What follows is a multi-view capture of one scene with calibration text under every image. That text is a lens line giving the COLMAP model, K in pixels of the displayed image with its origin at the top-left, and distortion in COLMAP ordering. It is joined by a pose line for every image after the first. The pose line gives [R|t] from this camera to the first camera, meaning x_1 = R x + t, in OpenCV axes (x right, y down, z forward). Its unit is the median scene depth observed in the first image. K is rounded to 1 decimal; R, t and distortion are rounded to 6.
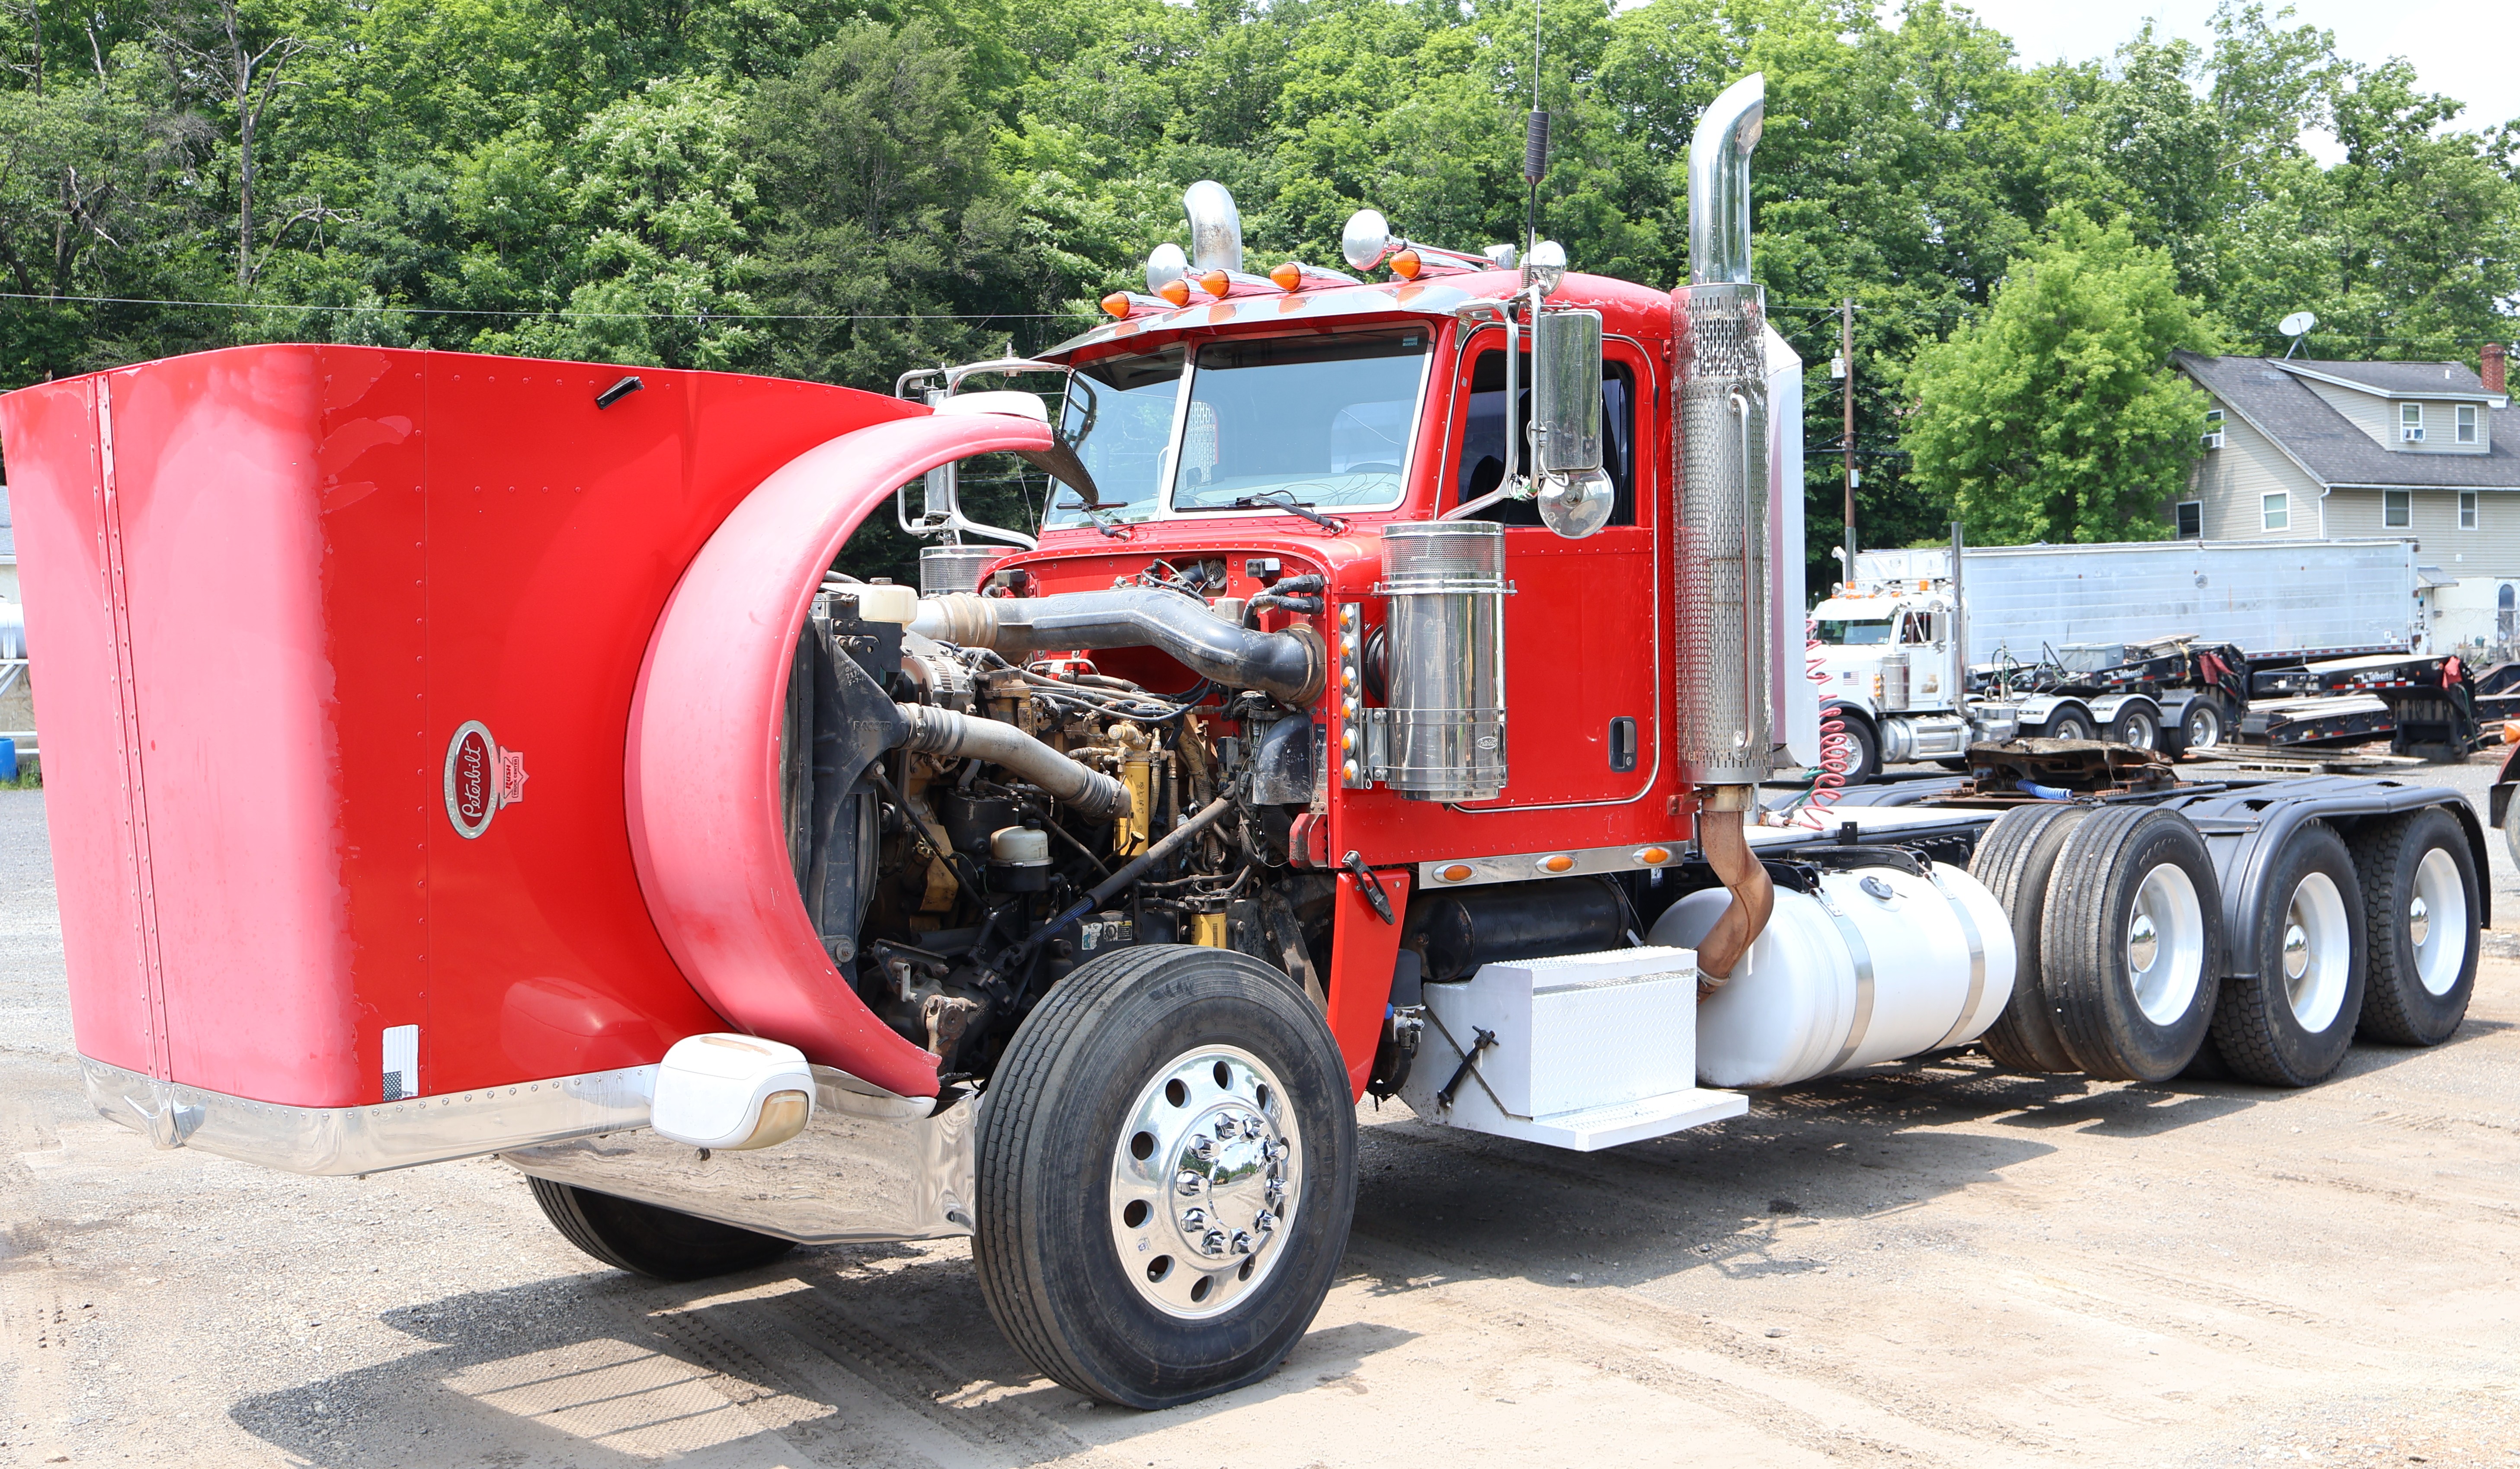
lens RADIAL K [[2685.0, 0, 1259.1], [0, 2685.0, 663.9], [0, 0, 1]] dist [-0.023174, 0.004640]
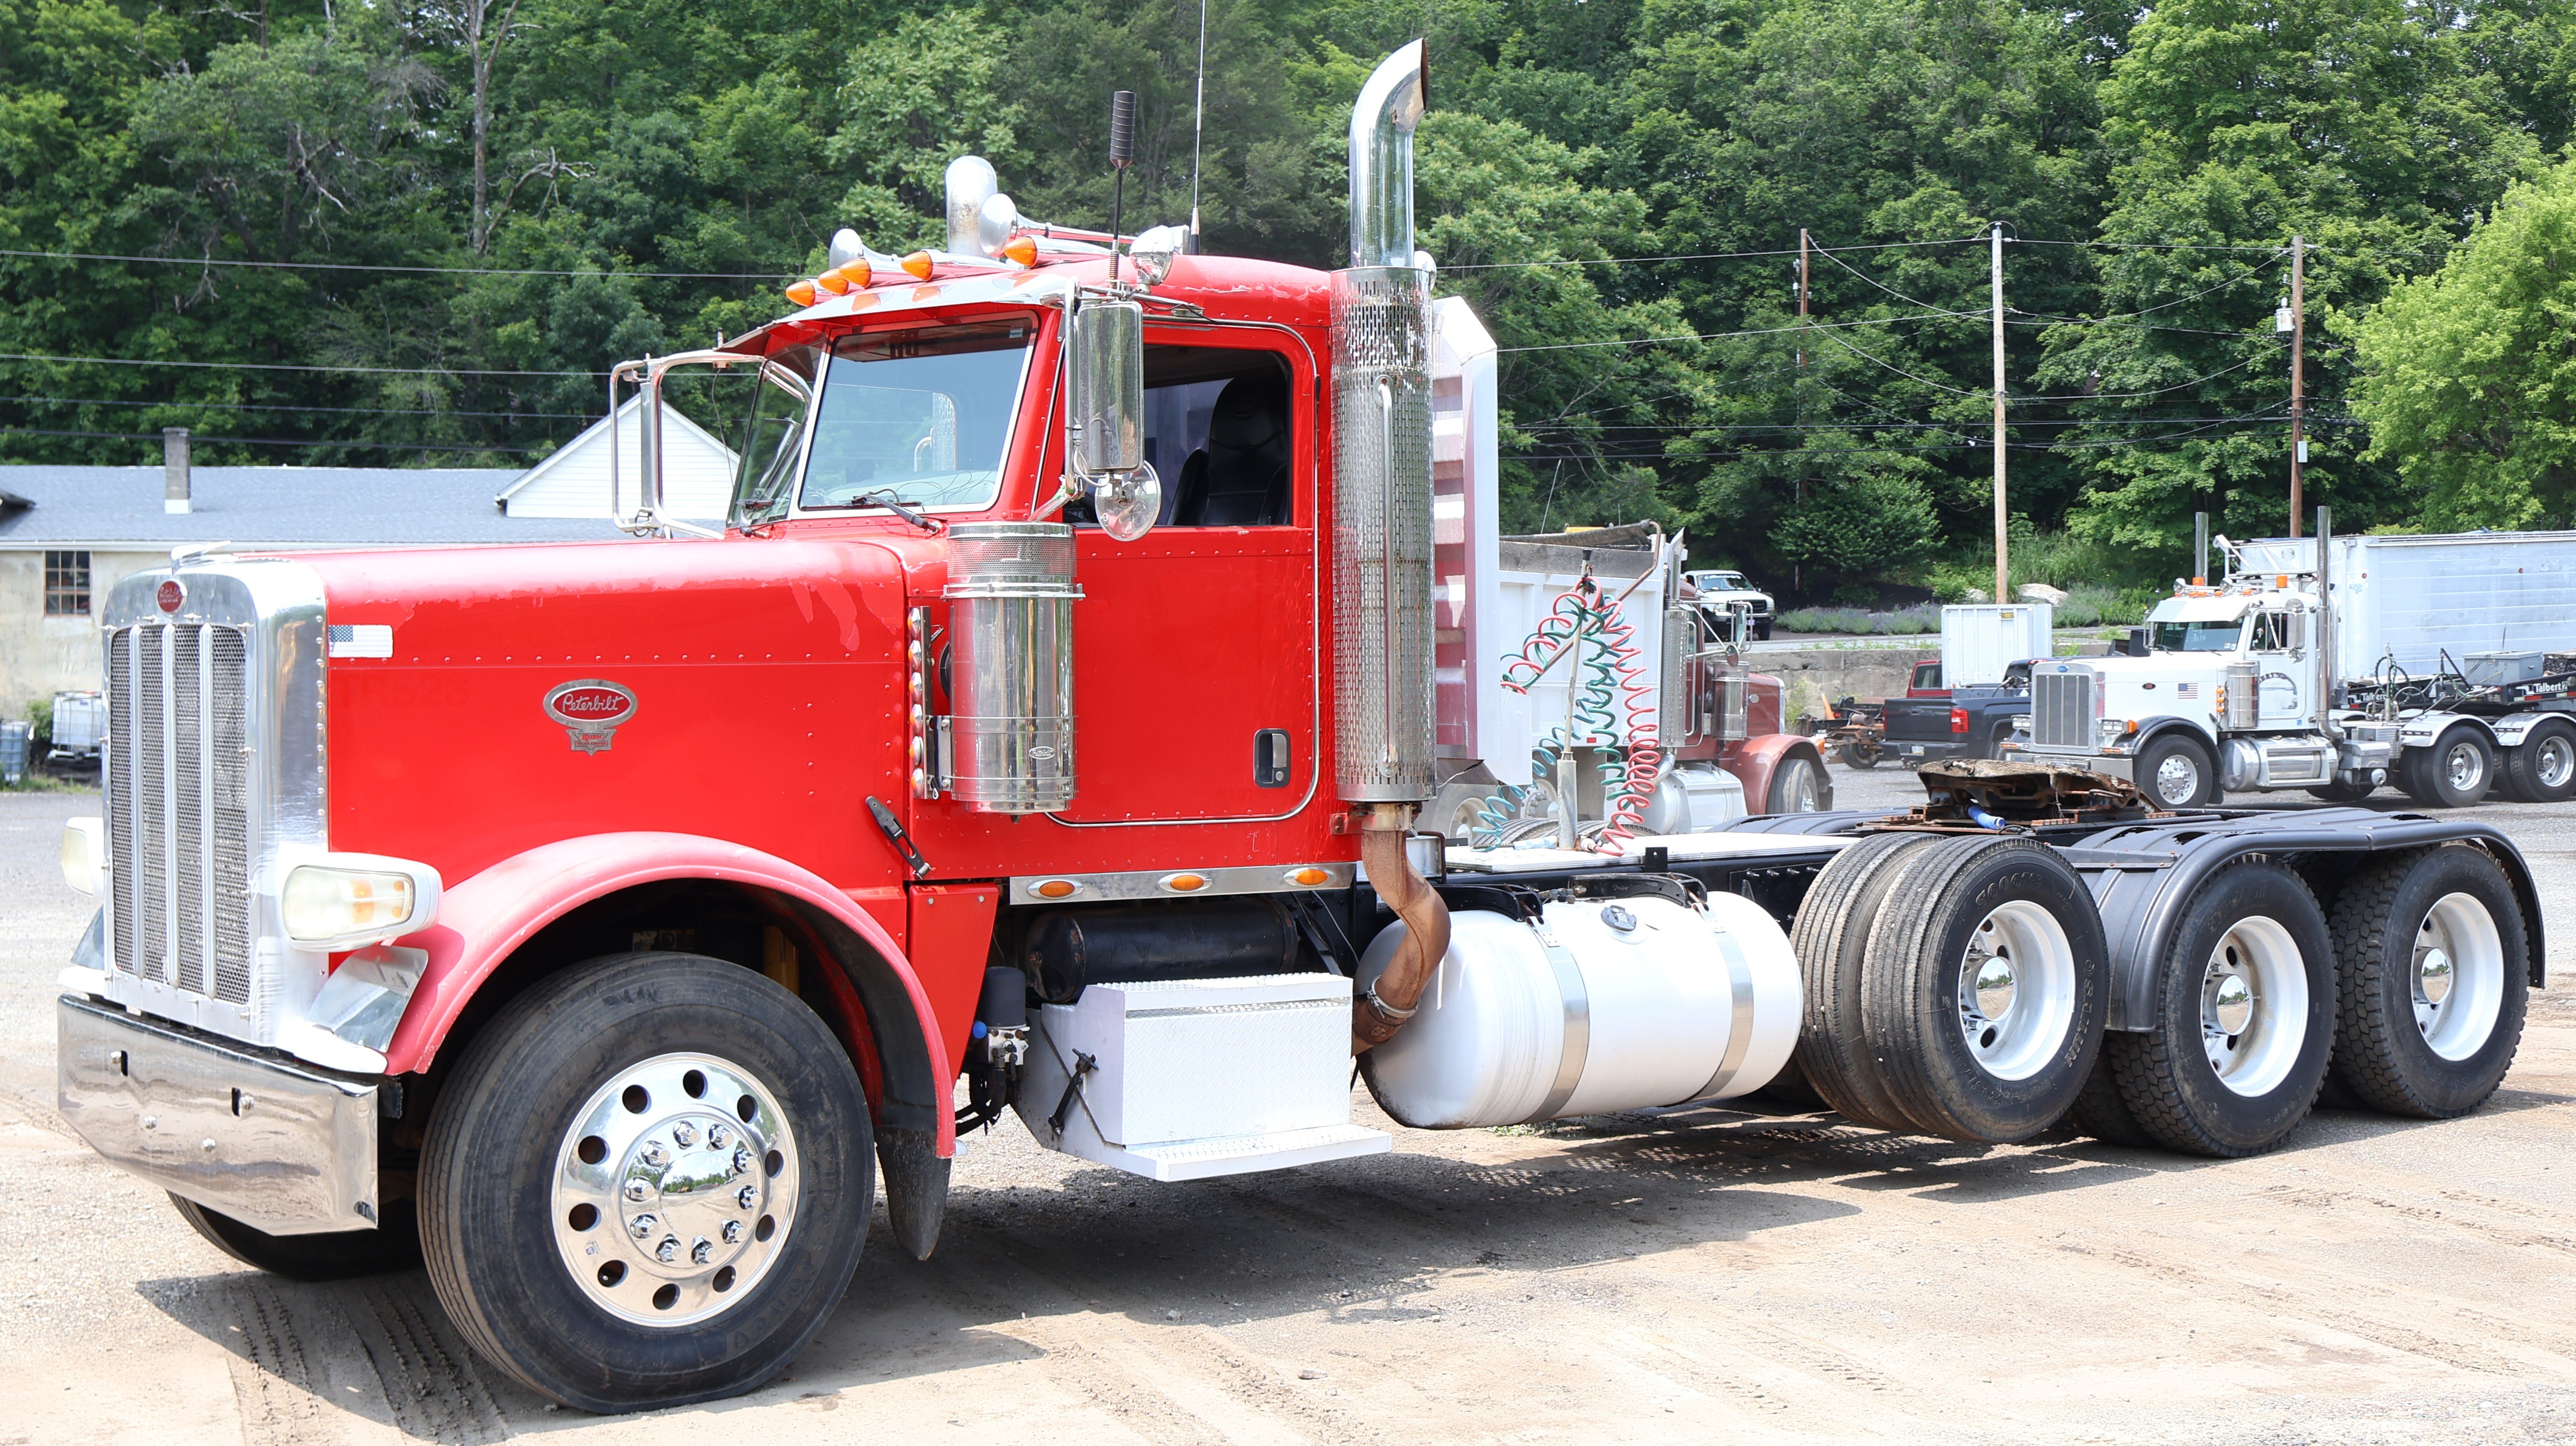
lens RADIAL K [[3118.4, 0, 1288.0], [0, 3118.4, 723.0], [0, 0, 1]] dist [-0.069416, 0.333538]
pose [[0.986829, 0.011789, -0.161339, 0.254754], [-0.008737, 0.999770, 0.019609, -0.002863], [0.161533, -0.017941, 0.986704, -0.063143]]
